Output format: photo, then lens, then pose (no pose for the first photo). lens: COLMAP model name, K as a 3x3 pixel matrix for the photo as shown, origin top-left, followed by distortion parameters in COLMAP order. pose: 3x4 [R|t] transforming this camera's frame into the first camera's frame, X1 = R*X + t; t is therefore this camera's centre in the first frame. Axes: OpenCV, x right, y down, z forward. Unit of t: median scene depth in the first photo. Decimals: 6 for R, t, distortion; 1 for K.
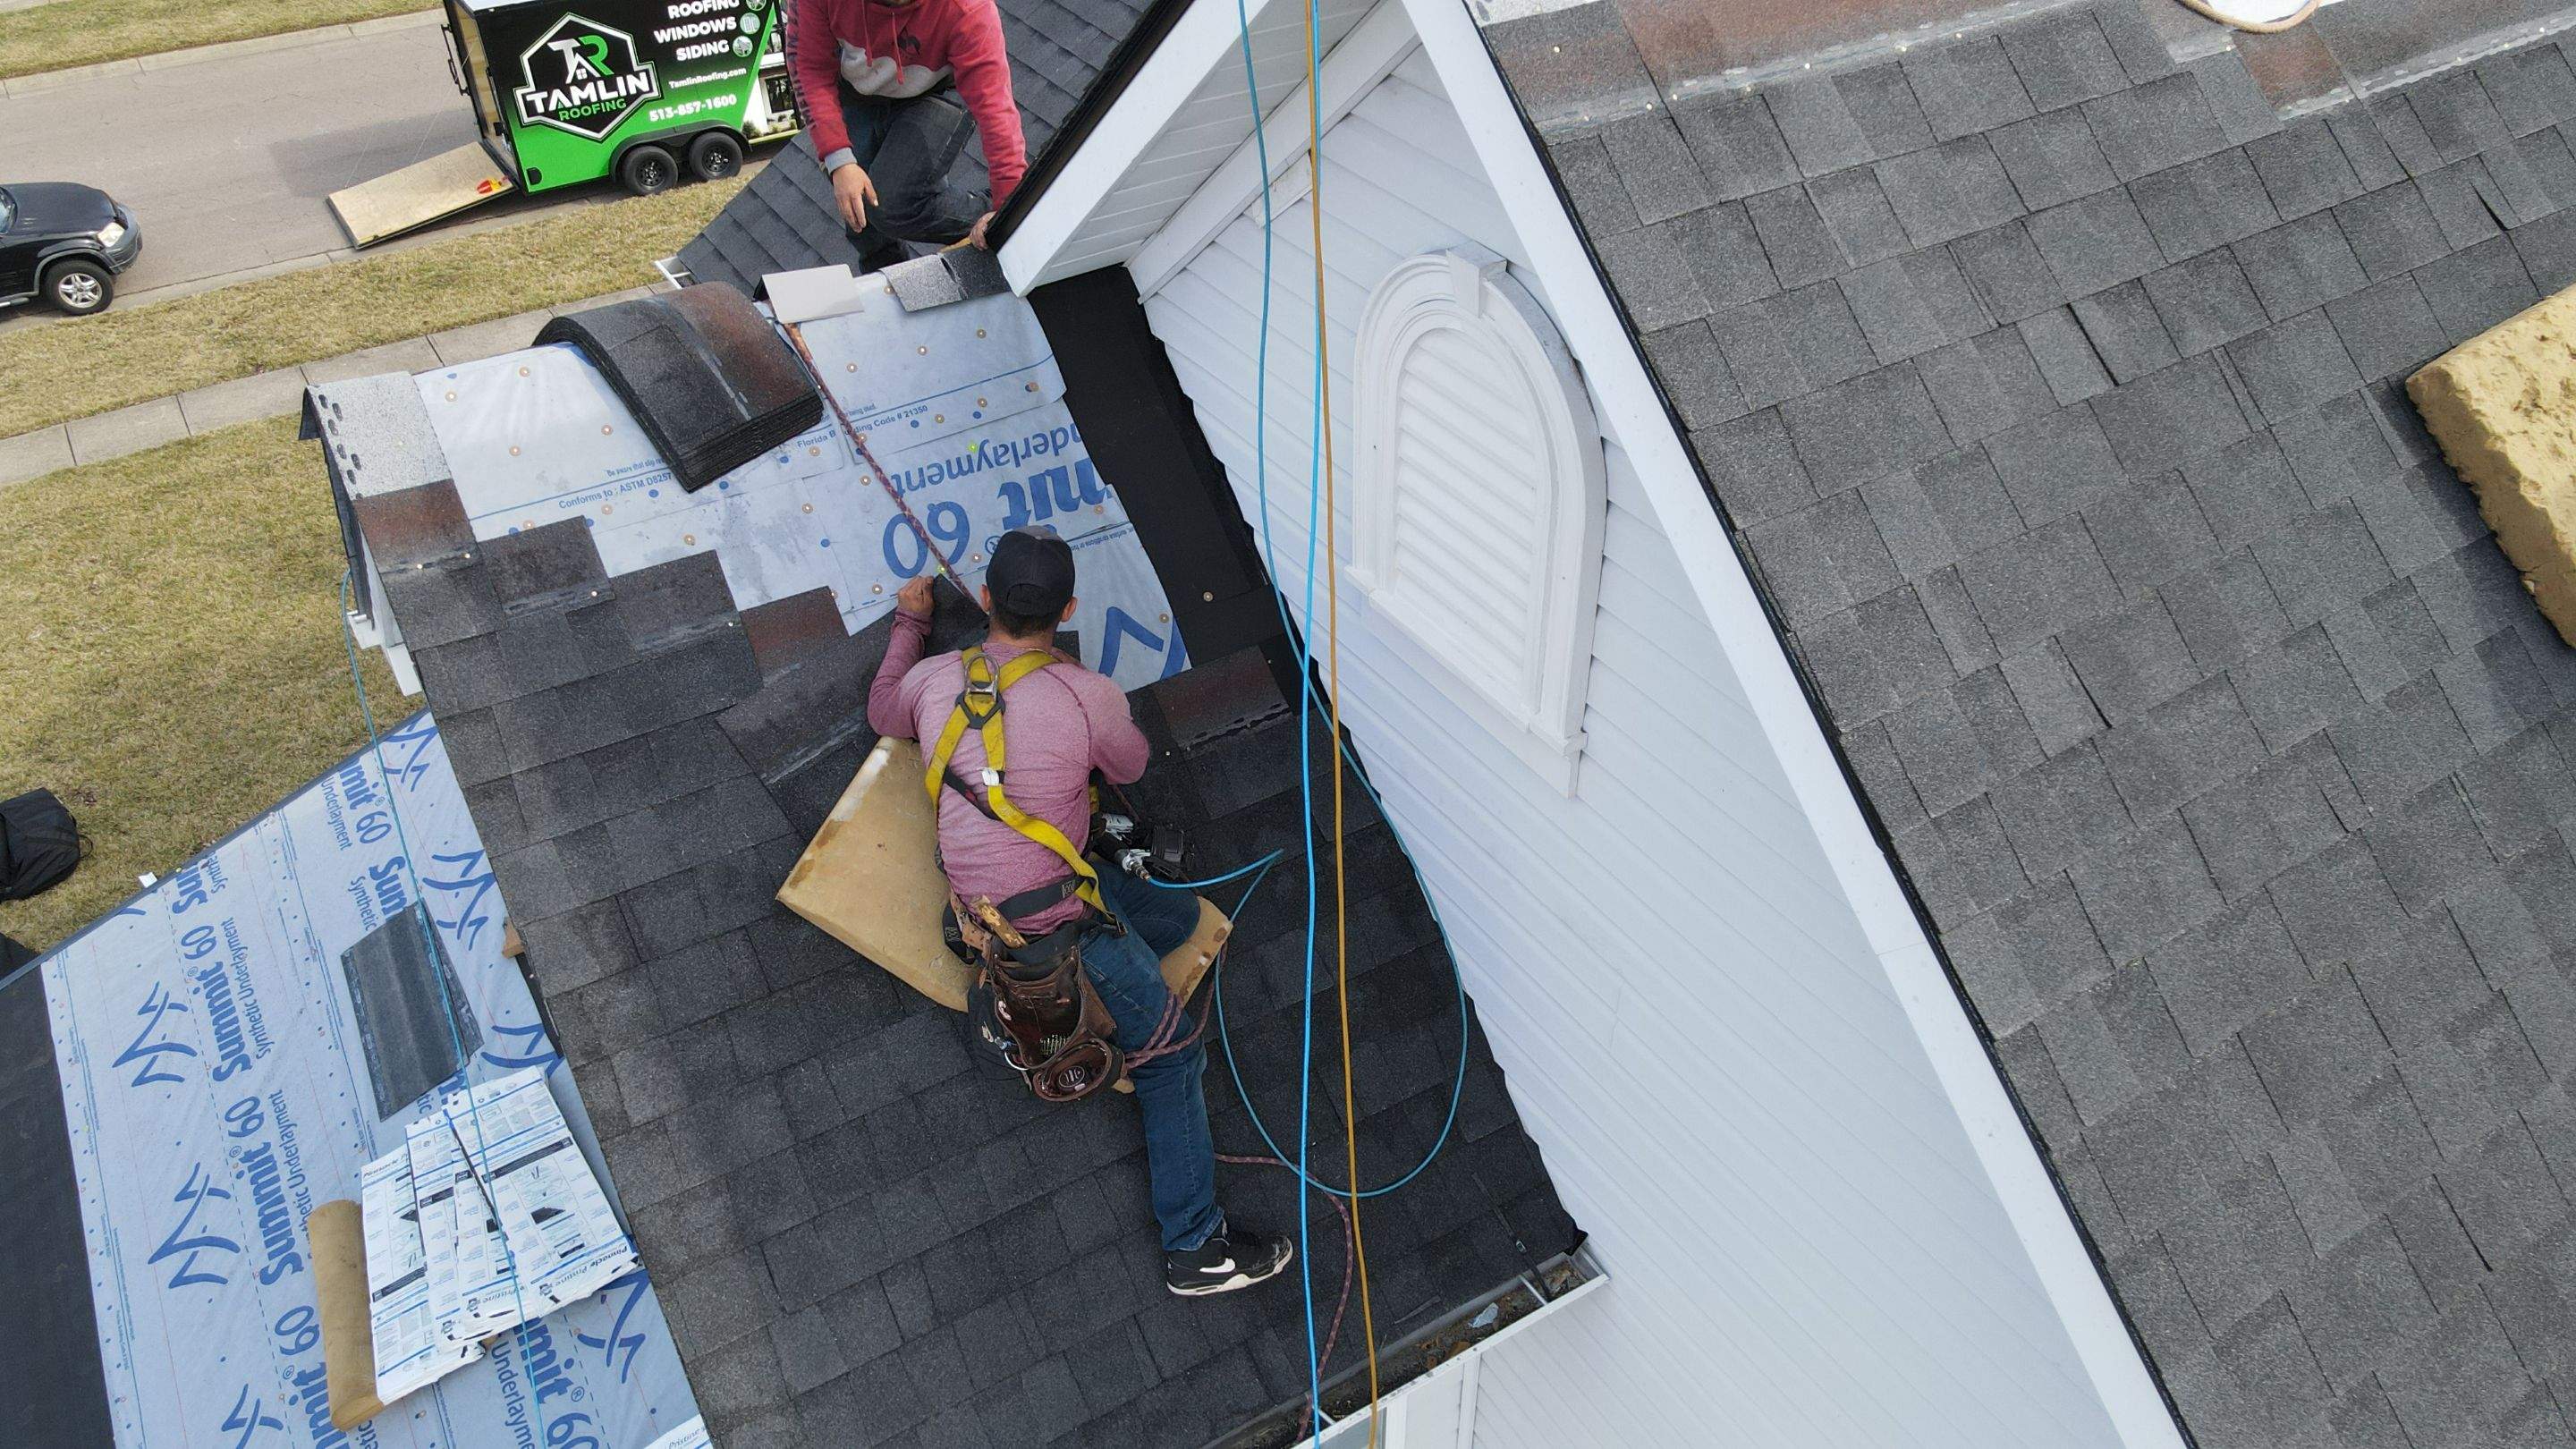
lens RADIAL K [[1893.2, 0, 1287.1], [0, 1893.2, 721.2], [0, 0, 1]] dist [0.020263, 0.009403]
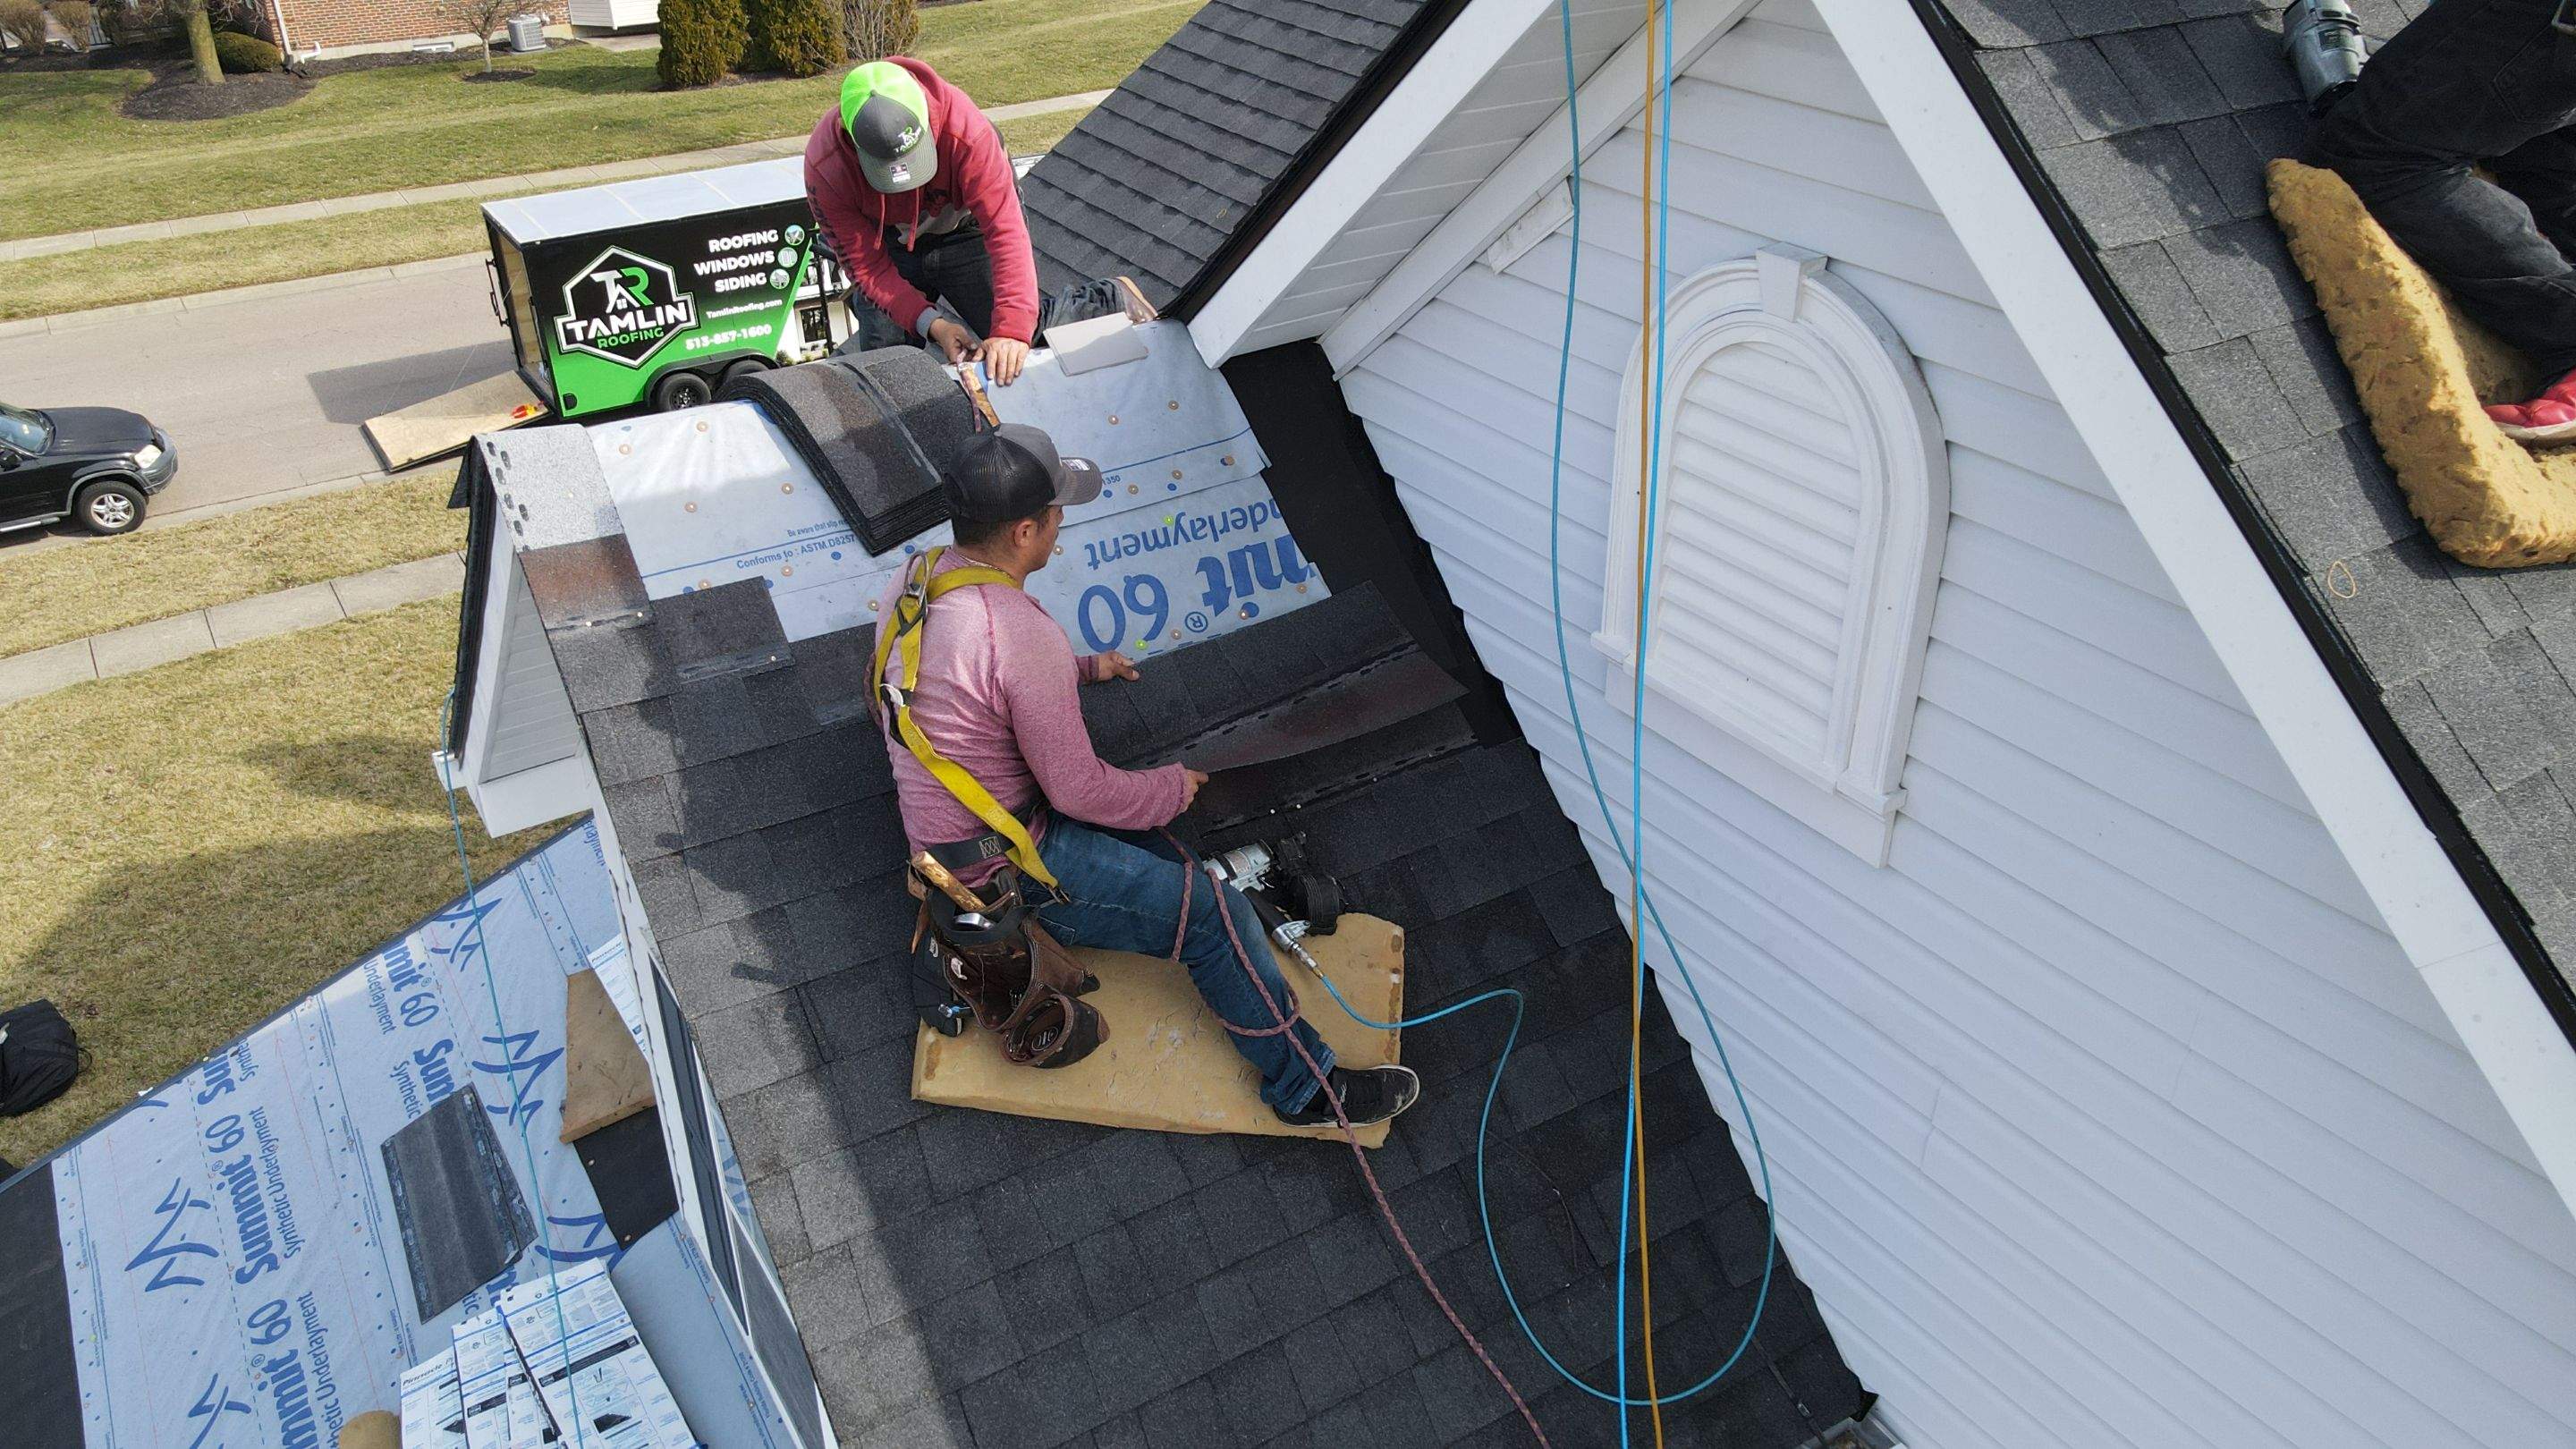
lens RADIAL K [[1893.2, 0, 1287.1], [0, 1893.2, 721.2], [0, 0, 1]] dist [0.020263, 0.009403]
pose [[0.999974, -0.001891, 0.006914, -0.073775], [0.002769, 0.991608, -0.129249, 0.047130], [-0.006611, 0.129264, 0.991588, 0.060457]]
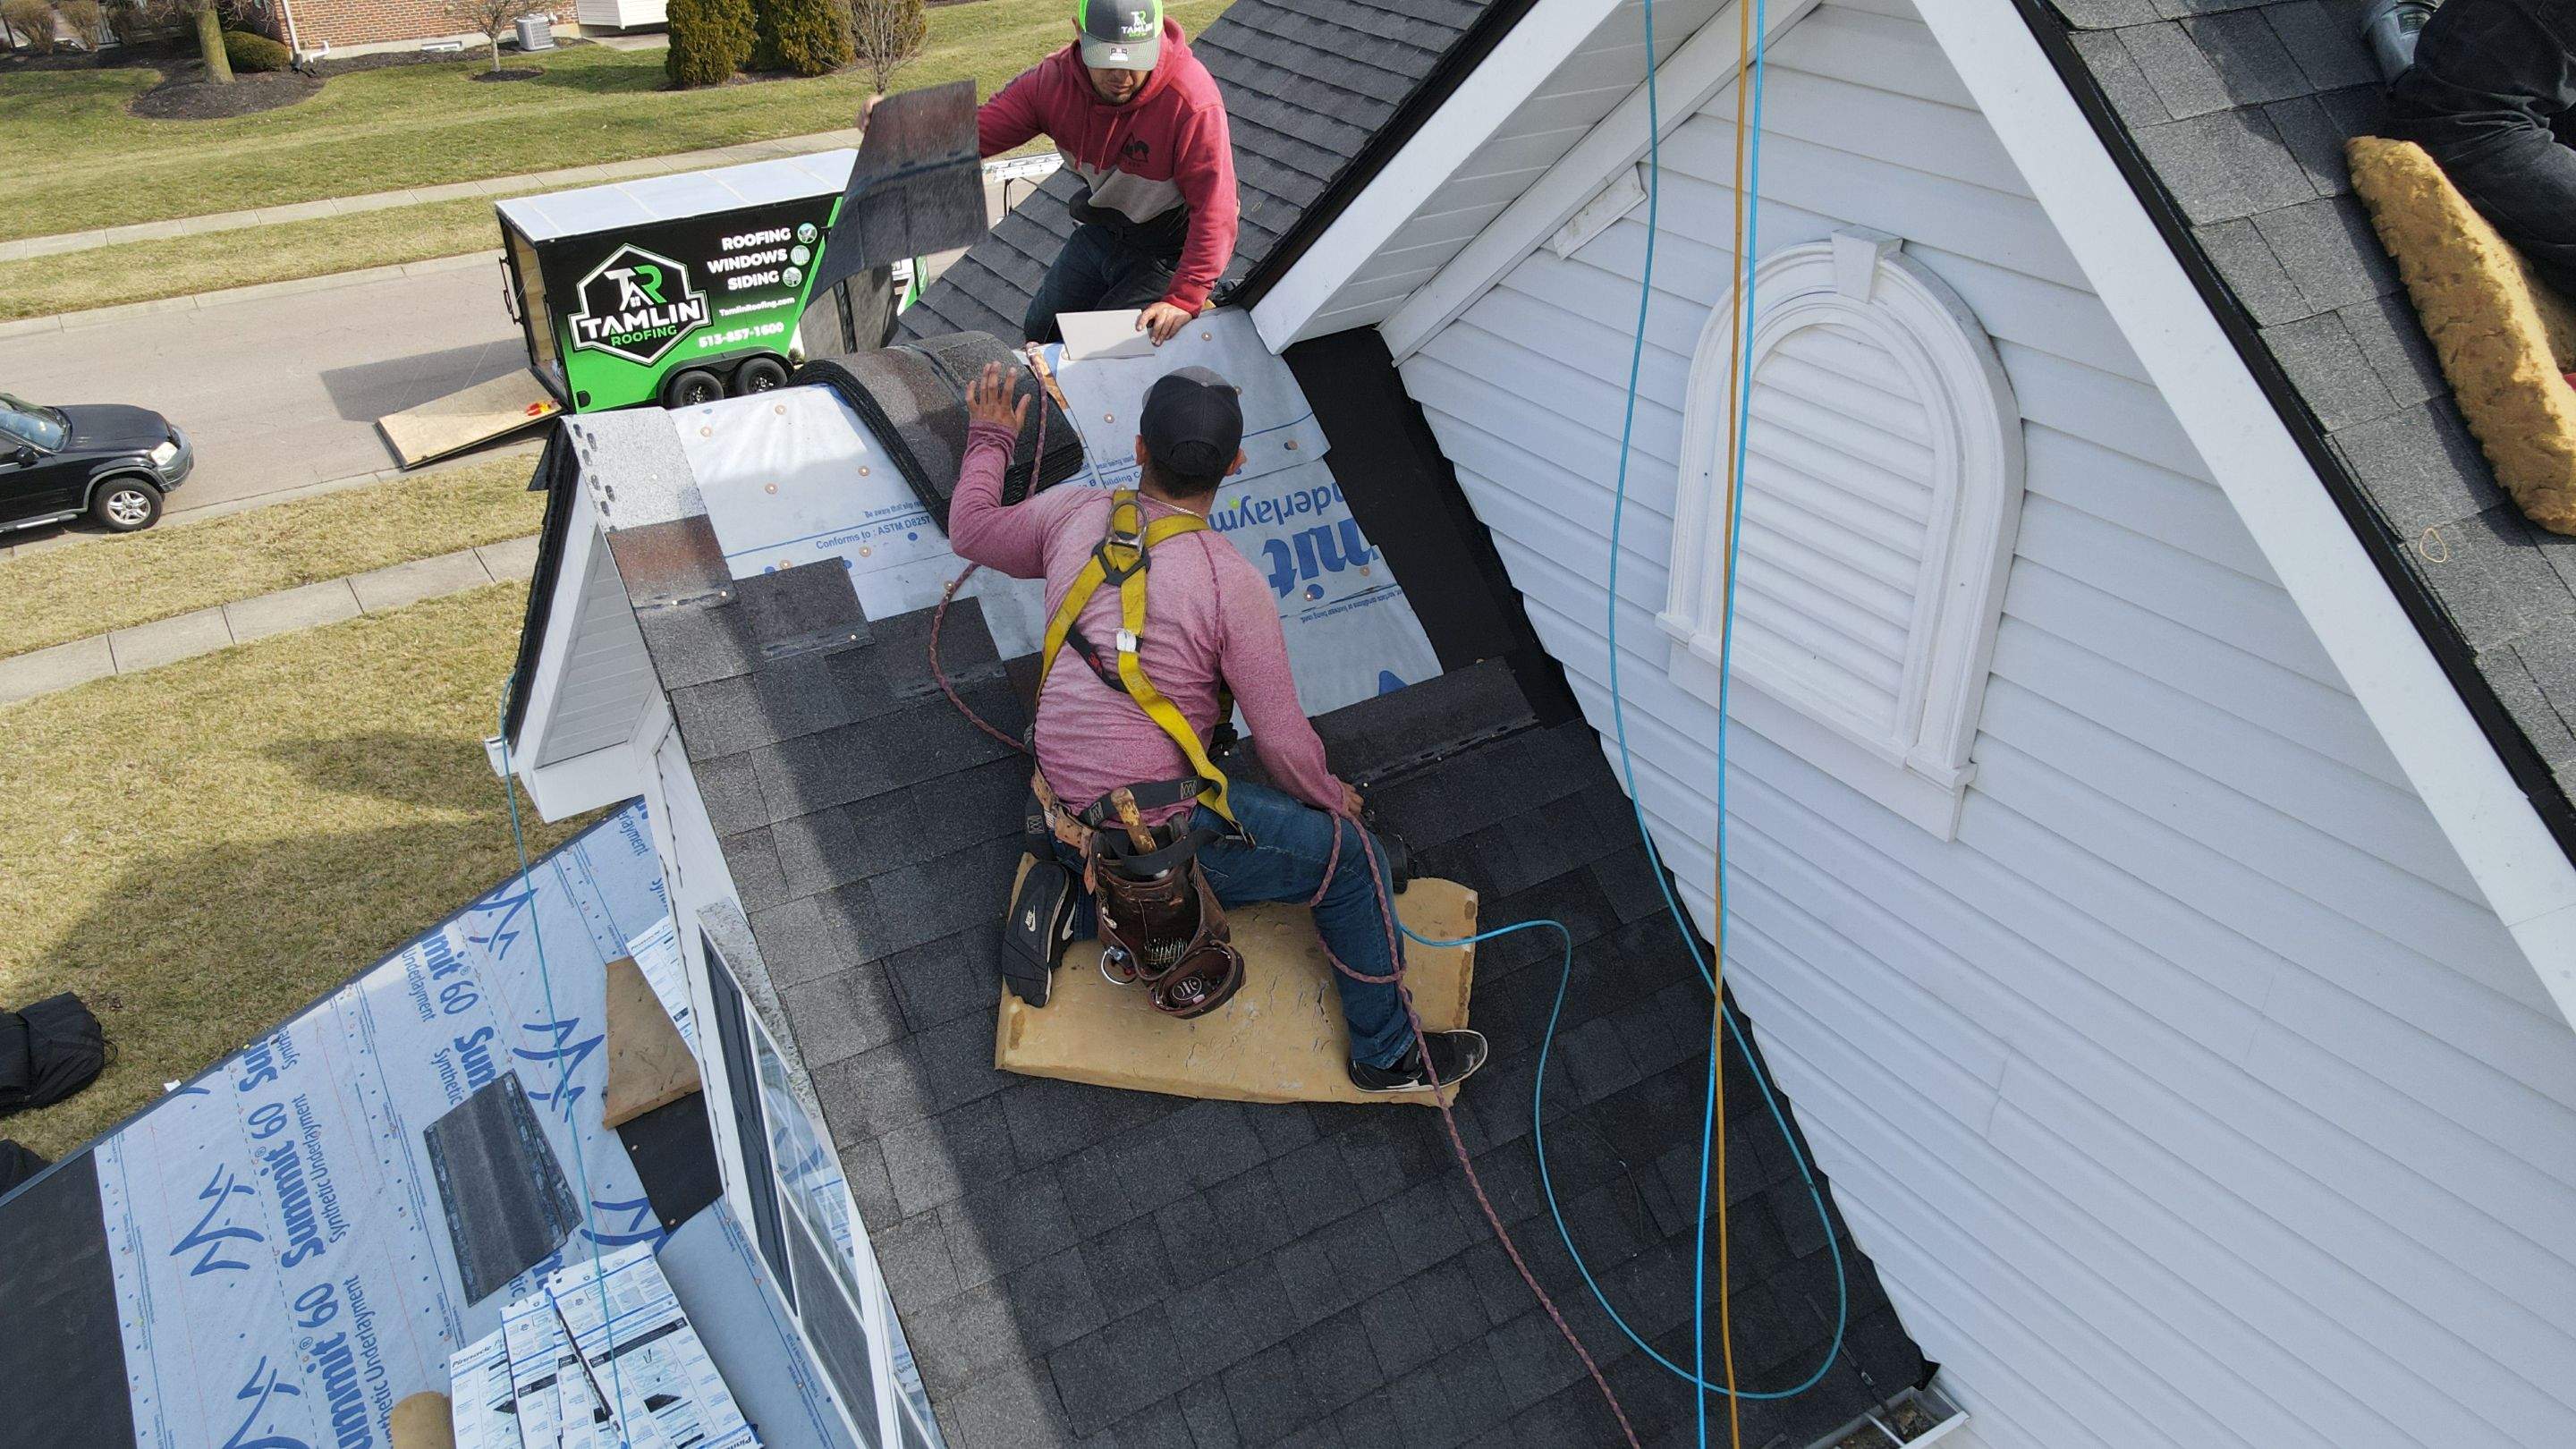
lens RADIAL K [[1893.2, 0, 1287.1], [0, 1893.2, 721.2], [0, 0, 1]] dist [0.020263, 0.009403]
pose [[0.999976, -0.001890, 0.006656, -0.094239], [0.002736, 0.991595, -0.129355, 0.054422], [-0.006355, 0.129370, 0.991576, 0.053207]]
